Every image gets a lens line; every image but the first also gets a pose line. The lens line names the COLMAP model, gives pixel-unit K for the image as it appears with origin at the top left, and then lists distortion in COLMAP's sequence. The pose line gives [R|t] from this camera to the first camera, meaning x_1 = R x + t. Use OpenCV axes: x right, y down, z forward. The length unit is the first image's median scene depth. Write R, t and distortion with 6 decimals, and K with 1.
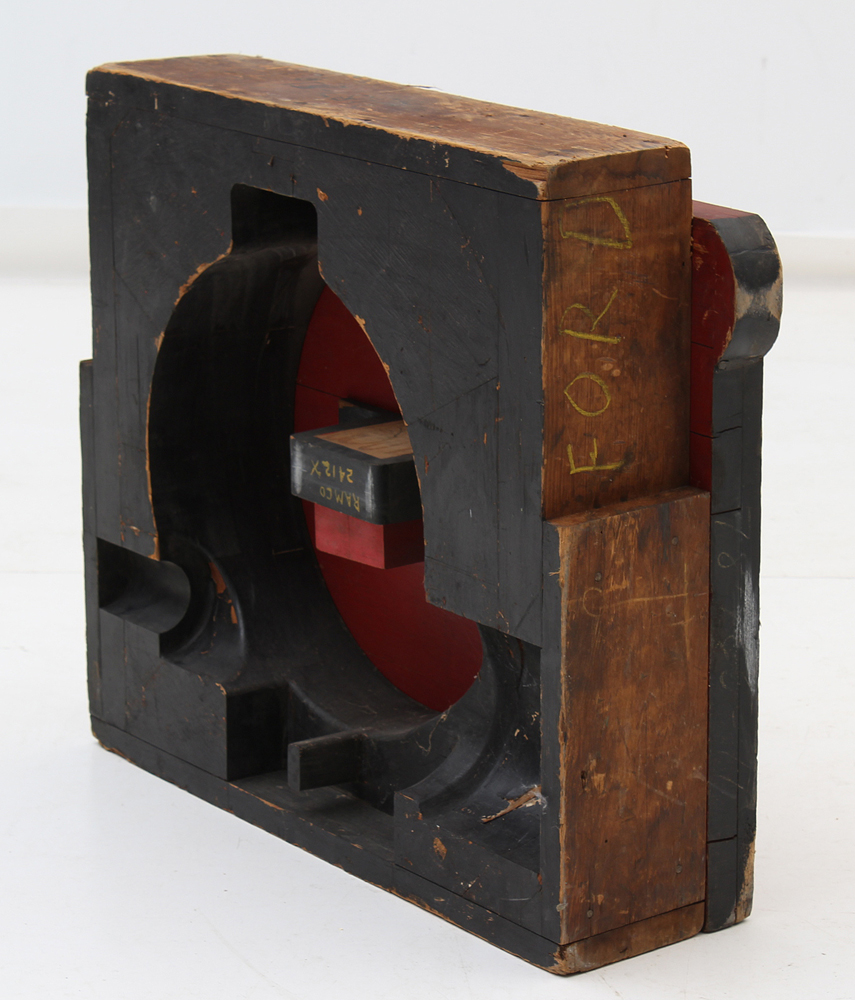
lens RADIAL K [[3707.4, 0, 427.5], [0, 3707.4, 500.0], [0, 0, 1]] dist [0.073460, 2.702858]
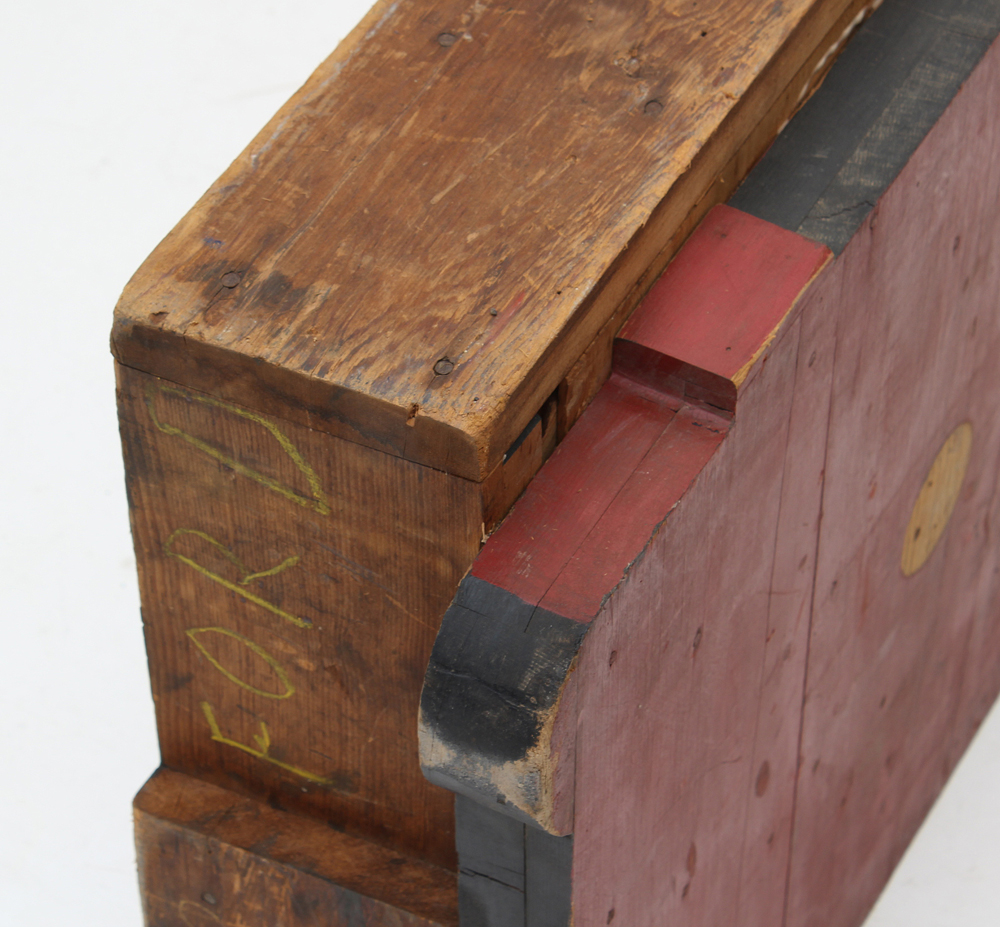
lens RADIAL K [[3487.1, 0, 500.0], [0, 3487.1, 463.5], [0, 0, 1]] dist [-0.012400, 1.484850]
pose [[0.425260, 0.668376, -0.610268, 0.338125], [-0.222000, 0.730709, 0.645586, -0.372133], [0.877422, -0.139063, 0.459121, 0.800619]]
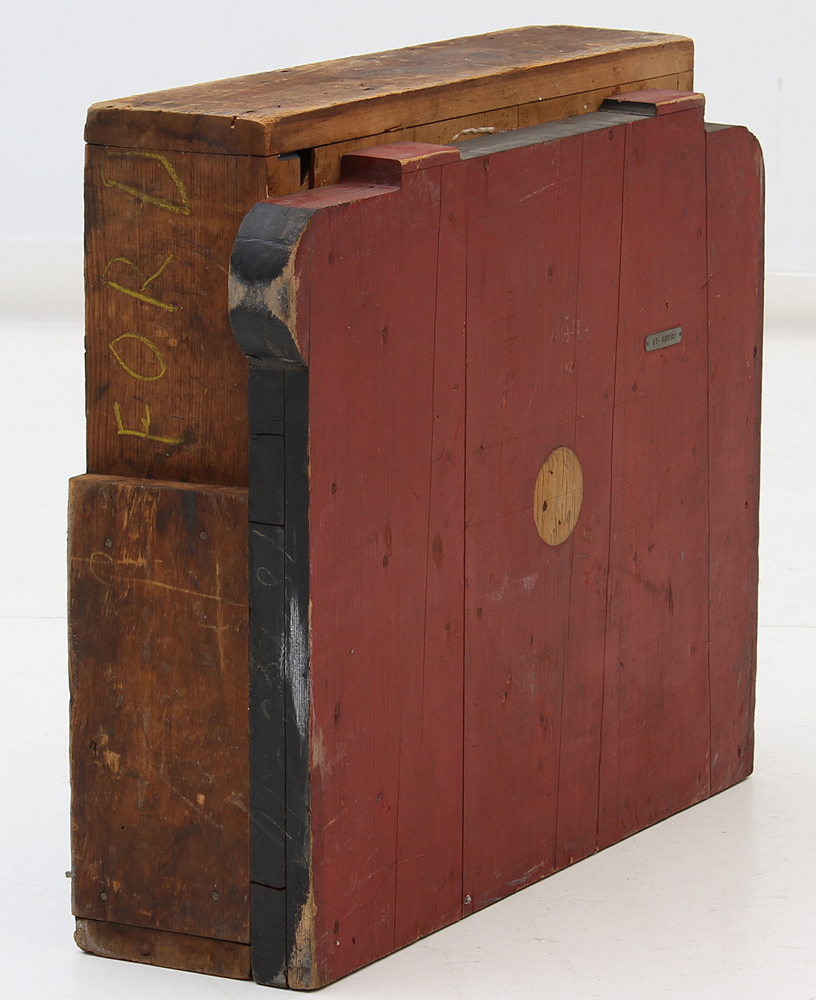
lens RADIAL K [[4544.0, 0, 408.0], [0, 4544.0, 500.0], [0, 0, 1]] dist [0.147995, -0.046311]
pose [[0.389262, 0.199042, -0.899365, 1.127858], [-0.236467, 0.965247, 0.111275, -0.138913], [0.890257, 0.169355, 0.422801, 0.563542]]
